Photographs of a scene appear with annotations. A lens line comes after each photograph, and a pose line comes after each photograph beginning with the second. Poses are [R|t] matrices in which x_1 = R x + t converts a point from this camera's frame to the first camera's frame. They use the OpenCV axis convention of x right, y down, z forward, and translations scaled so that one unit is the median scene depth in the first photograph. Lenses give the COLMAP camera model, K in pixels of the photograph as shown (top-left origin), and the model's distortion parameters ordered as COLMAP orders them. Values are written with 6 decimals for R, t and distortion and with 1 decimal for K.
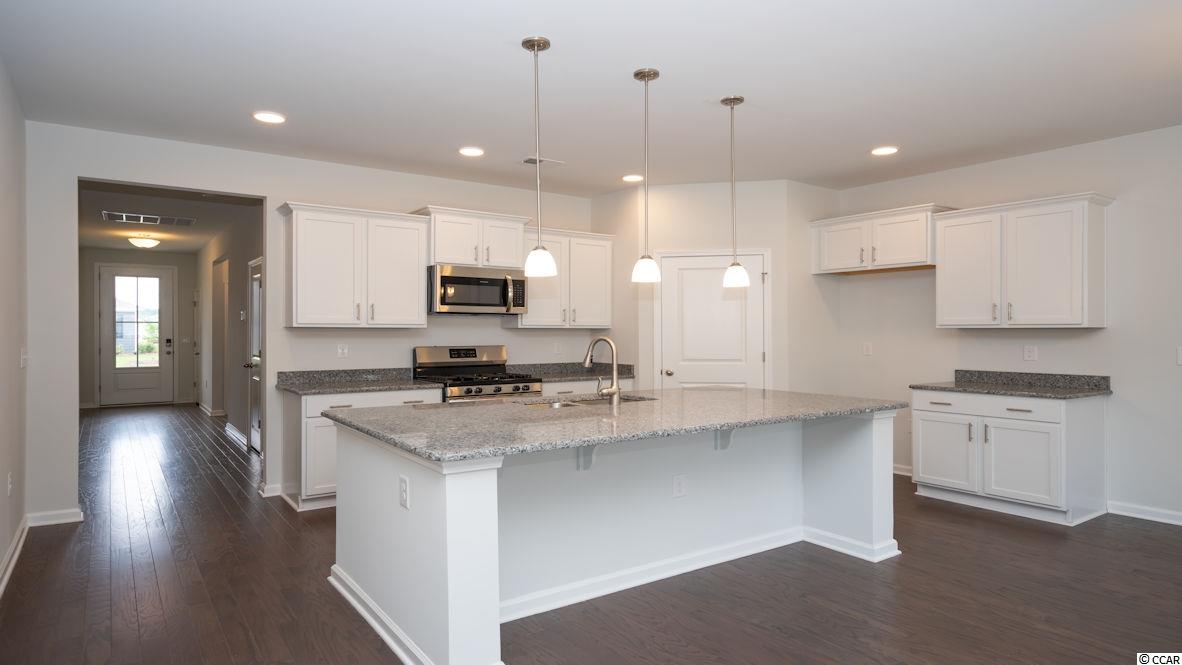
lens RADIAL K [[683.8, 0, 591.0], [0, 683.8, 332.5], [0, 0, 1]] dist [0.002097, -0.000113]
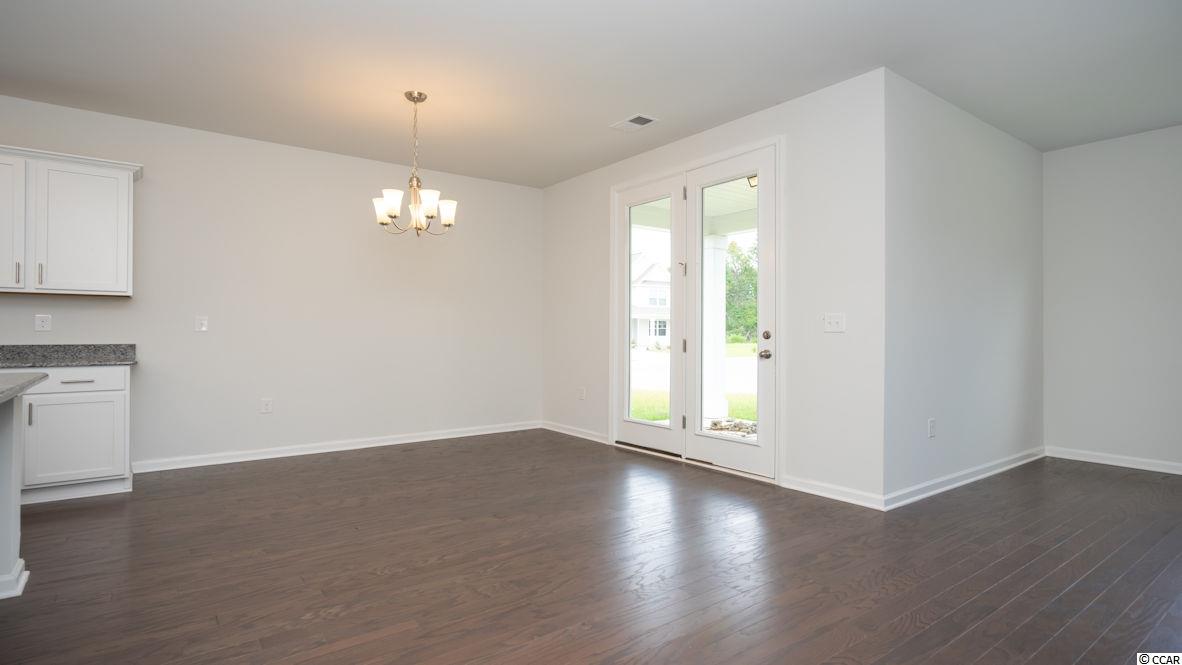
lens RADIAL K [[593.6, 0, 591.0], [0, 593.6, 332.5], [0, 0, 1]] dist [0.003369, 0.000786]
pose [[-0.031821, -0.000594, 0.999493, -0.226866], [-0.003764, 0.999993, 0.000475, 0.052503], [-0.999486, -0.003747, -0.031823, 0.398151]]
